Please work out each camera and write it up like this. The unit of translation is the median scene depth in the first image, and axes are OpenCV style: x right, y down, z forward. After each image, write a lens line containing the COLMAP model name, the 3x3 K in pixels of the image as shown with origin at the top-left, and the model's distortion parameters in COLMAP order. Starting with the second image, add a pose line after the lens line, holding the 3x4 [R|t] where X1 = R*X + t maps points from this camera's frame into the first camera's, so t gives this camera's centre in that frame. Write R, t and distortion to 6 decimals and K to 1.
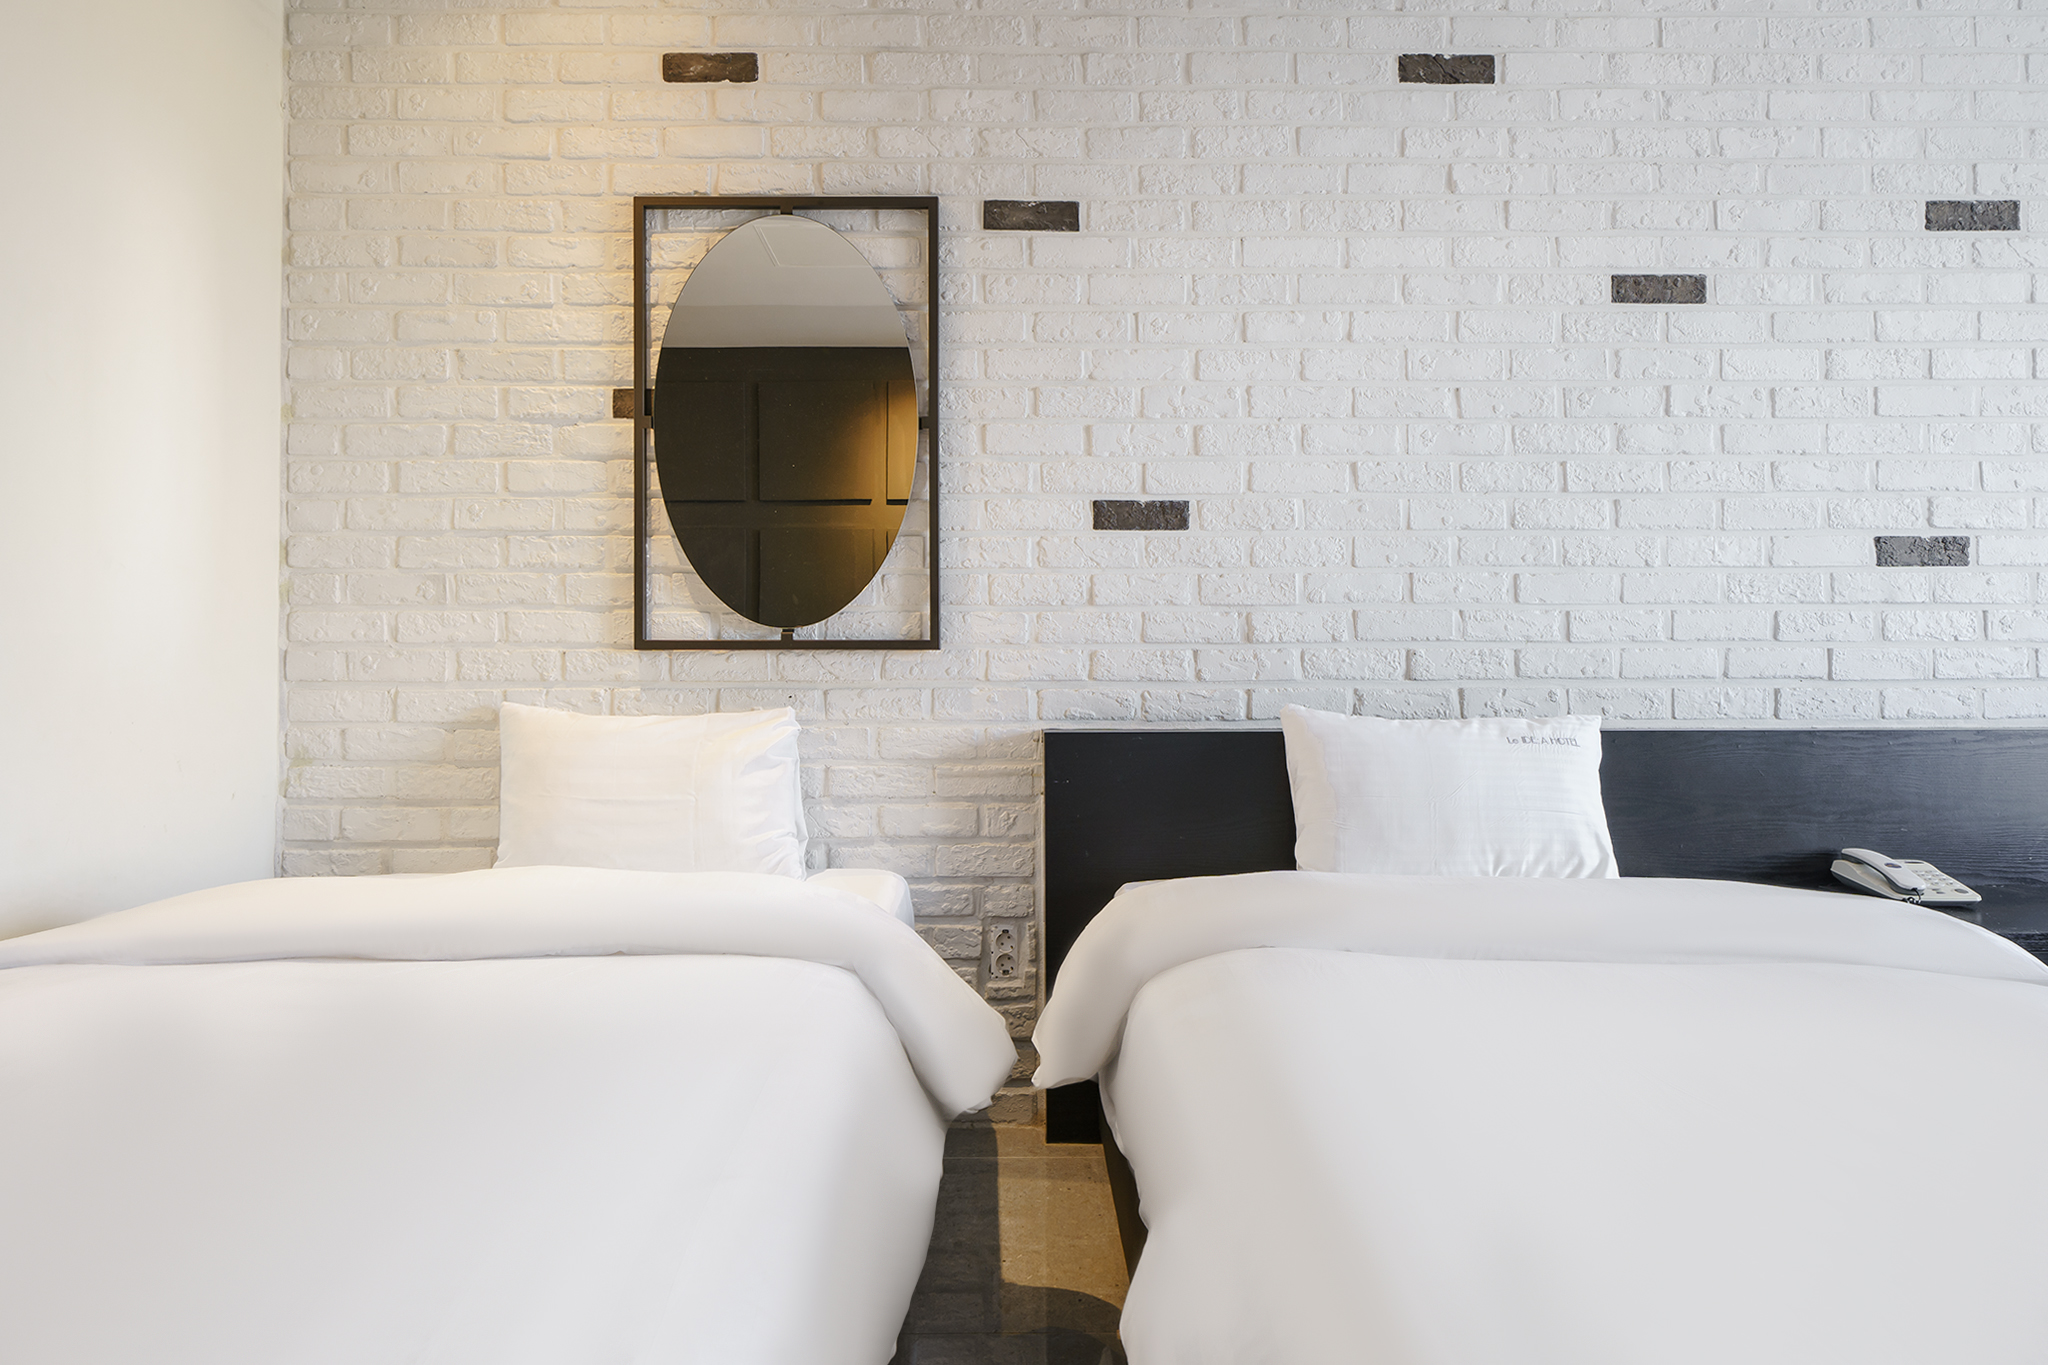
lens RADIAL K [[1344.2, 0, 1024.3], [0, 1344.2, 690.8], [0, 0, 1]] dist [-0.001054, -0.001262]
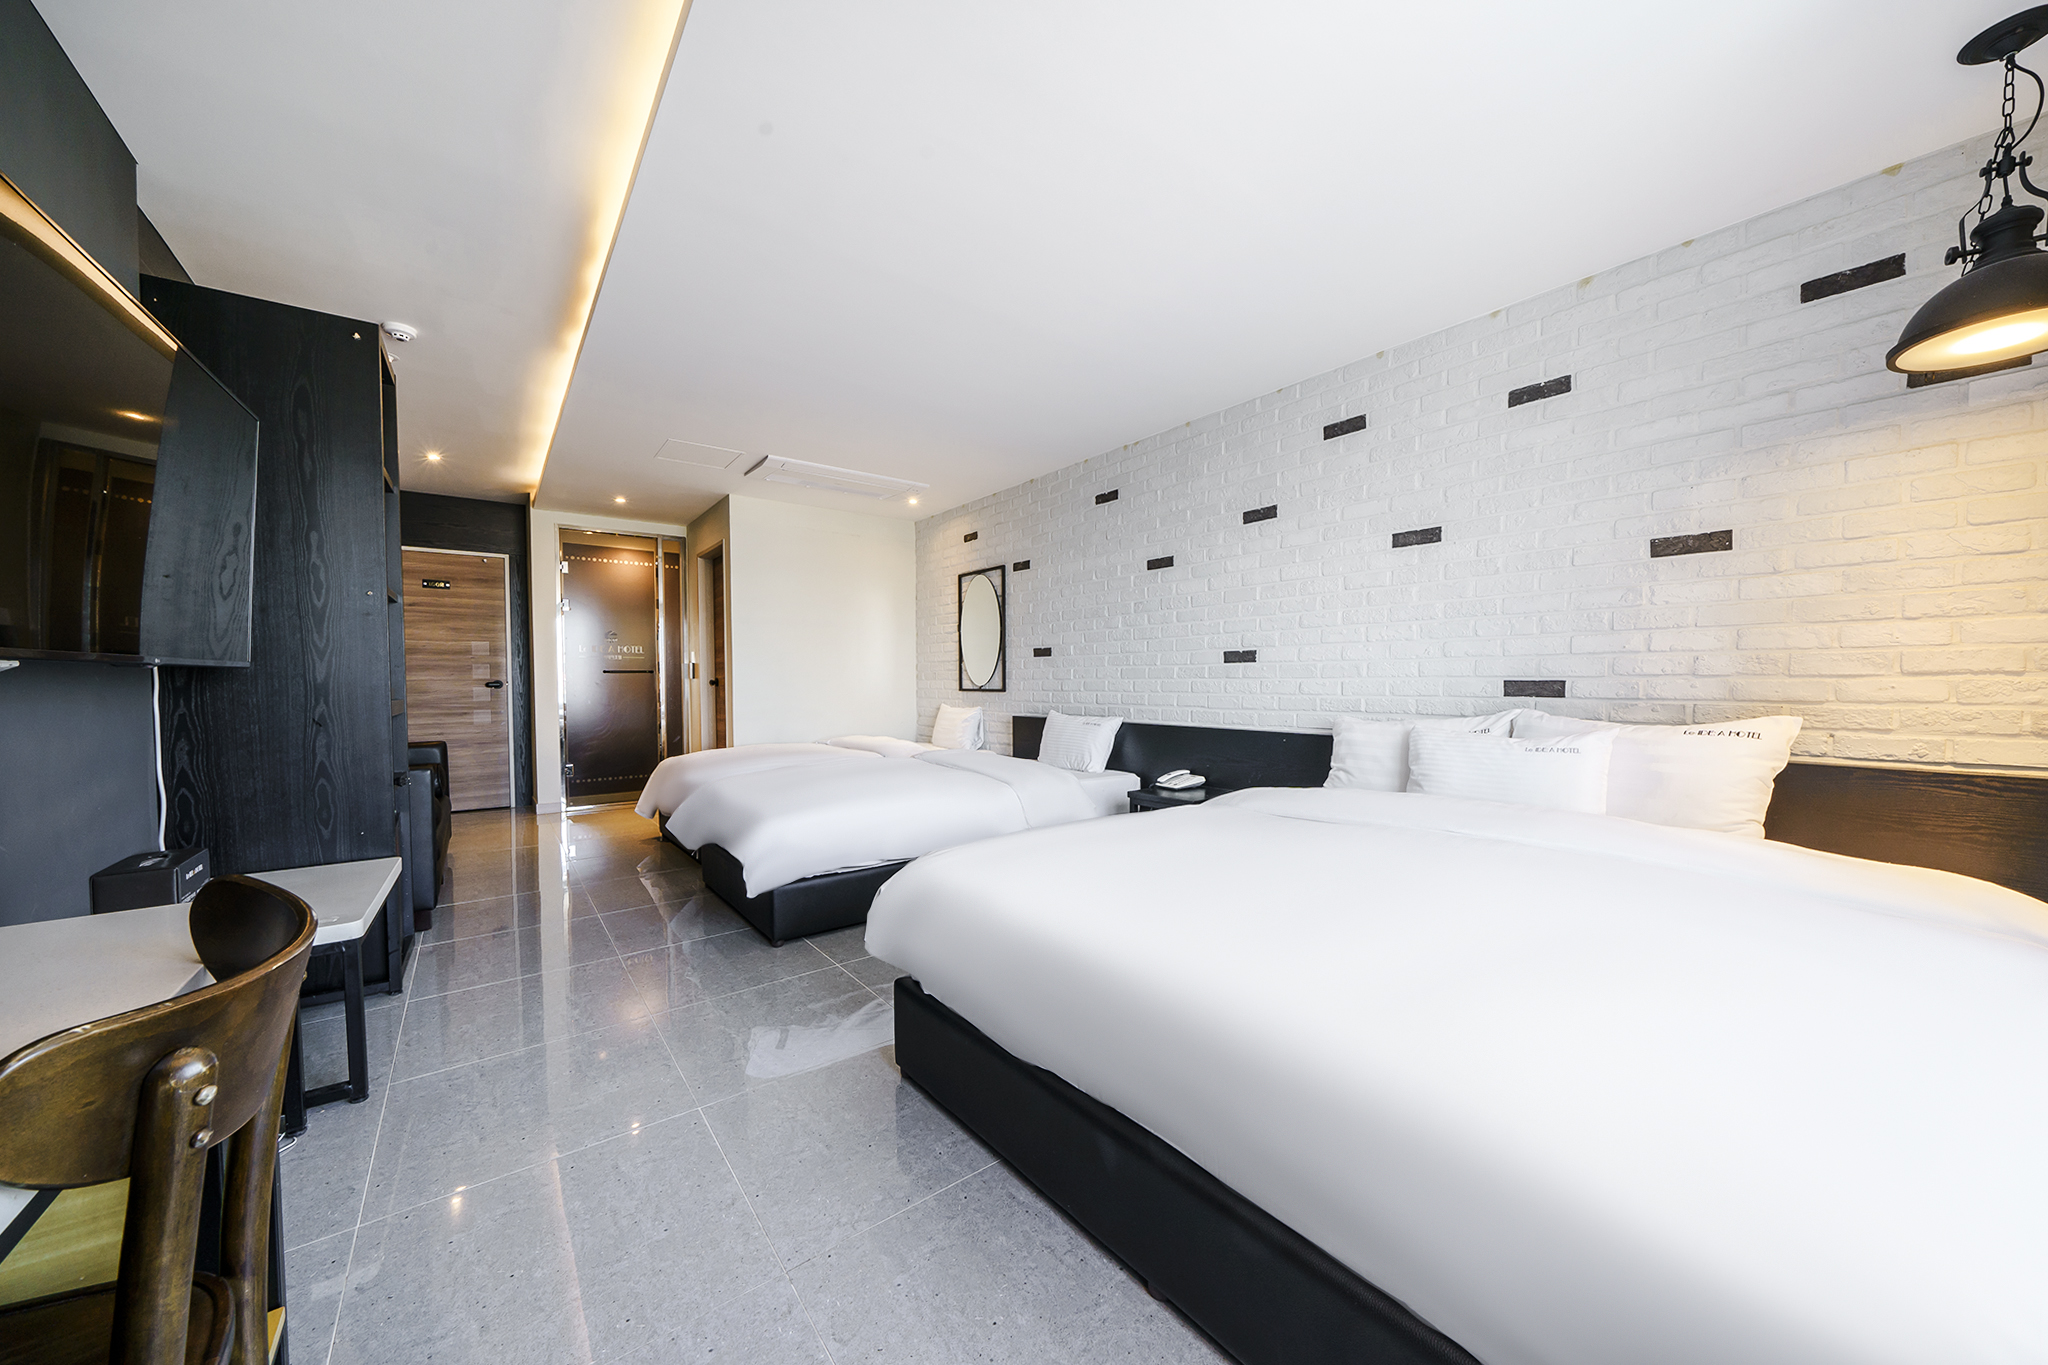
lens RADIAL K [[709.3, 0, 1025.1], [0, 709.3, 684.8], [0, 0, 1]] dist [-0.000082, 0.000002]
pose [[0.610436, 0.002994, -0.792060, 1.449679], [0.023687, 0.999477, 0.022033, -0.089409], [0.791711, -0.032211, 0.610045, -0.110000]]
